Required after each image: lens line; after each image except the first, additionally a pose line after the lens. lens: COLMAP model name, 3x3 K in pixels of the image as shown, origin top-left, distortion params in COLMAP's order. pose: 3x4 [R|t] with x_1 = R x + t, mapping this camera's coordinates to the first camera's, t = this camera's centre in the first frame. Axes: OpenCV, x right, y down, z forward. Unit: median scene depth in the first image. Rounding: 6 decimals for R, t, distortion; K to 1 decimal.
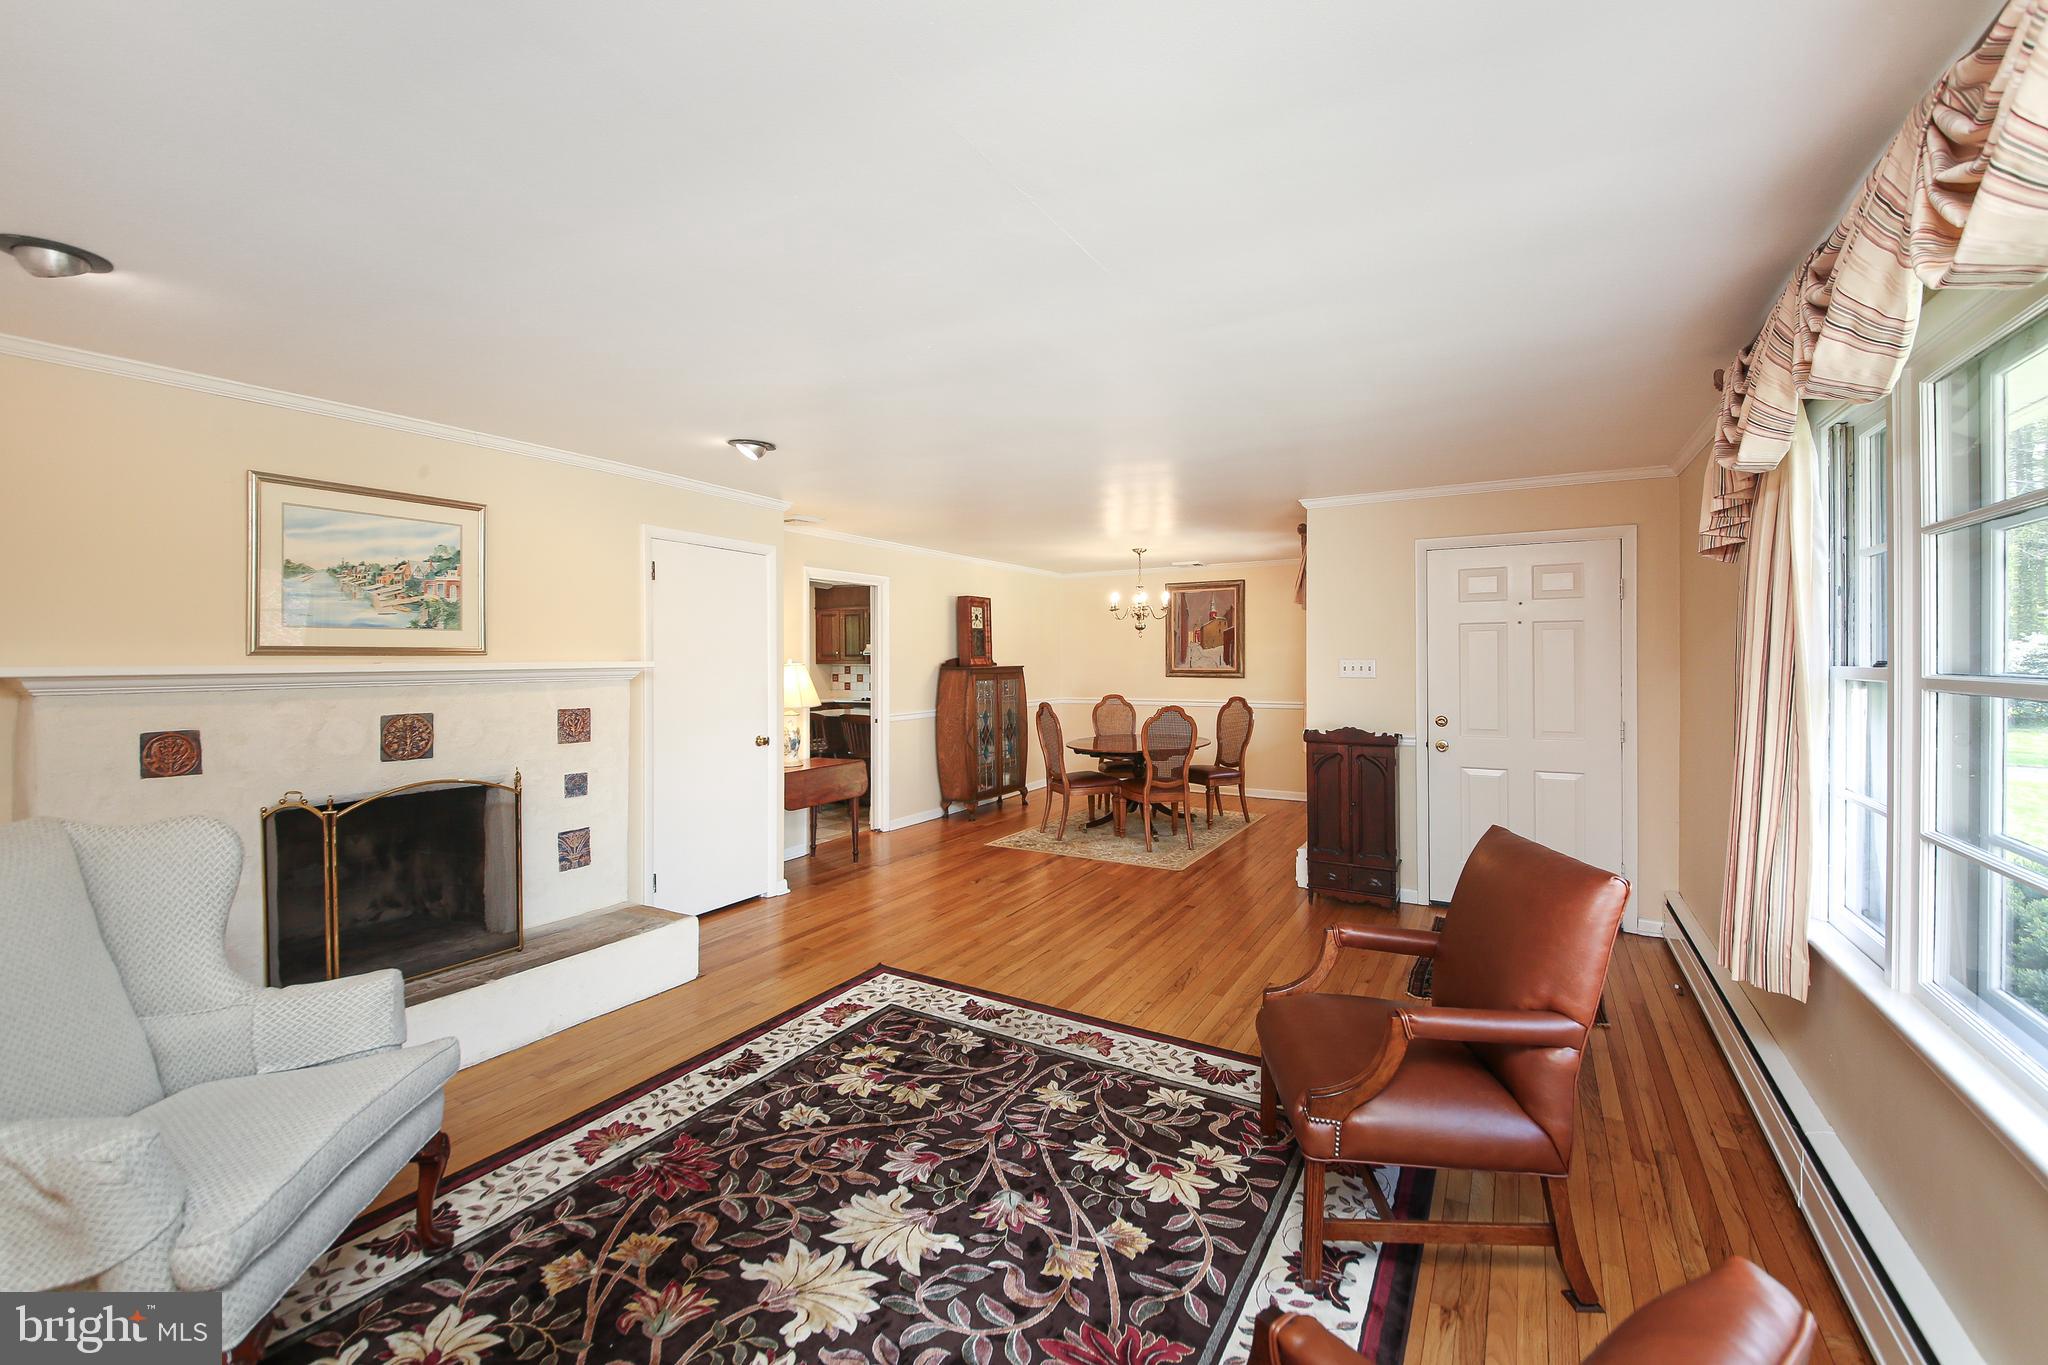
lens RADIAL K [[840.3, 0, 1026.9], [0, 840.3, 662.7], [0, 0, 1]] dist [0.008646, -0.000878]
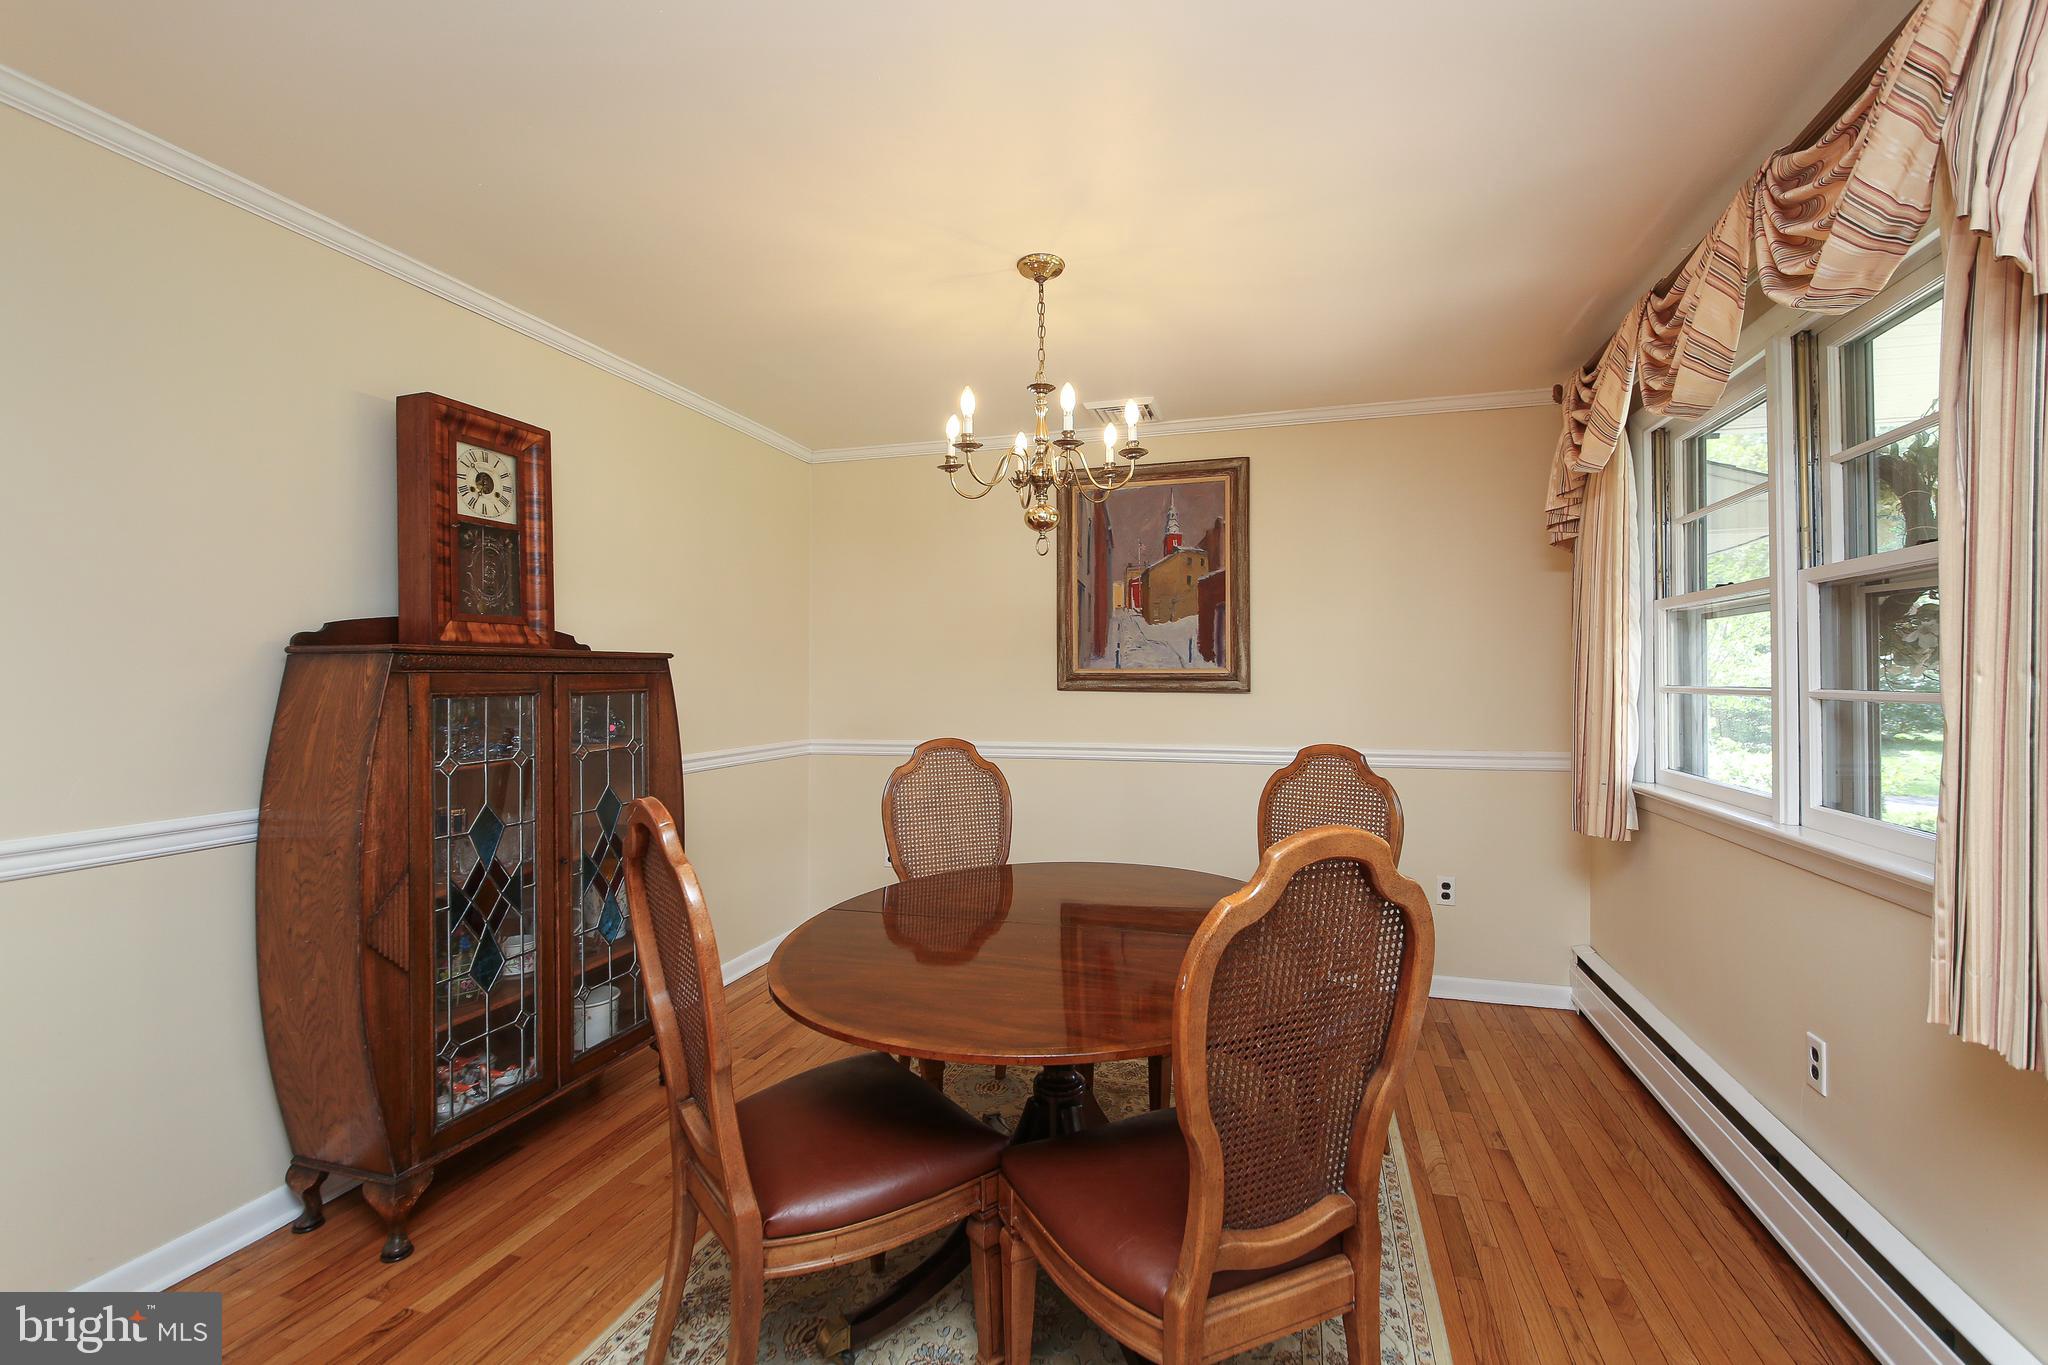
lens RADIAL K [[950.6, 0, 1022.8], [0, 950.6, 676.3], [0, 0, 1]] dist [-0.007330, -0.003752]
pose [[0.973294, 0.005208, 0.229501, 0.046045], [-0.004942, 0.999986, -0.001735, 0.012873], [-0.229507, 0.000554, 0.973307, 0.621880]]
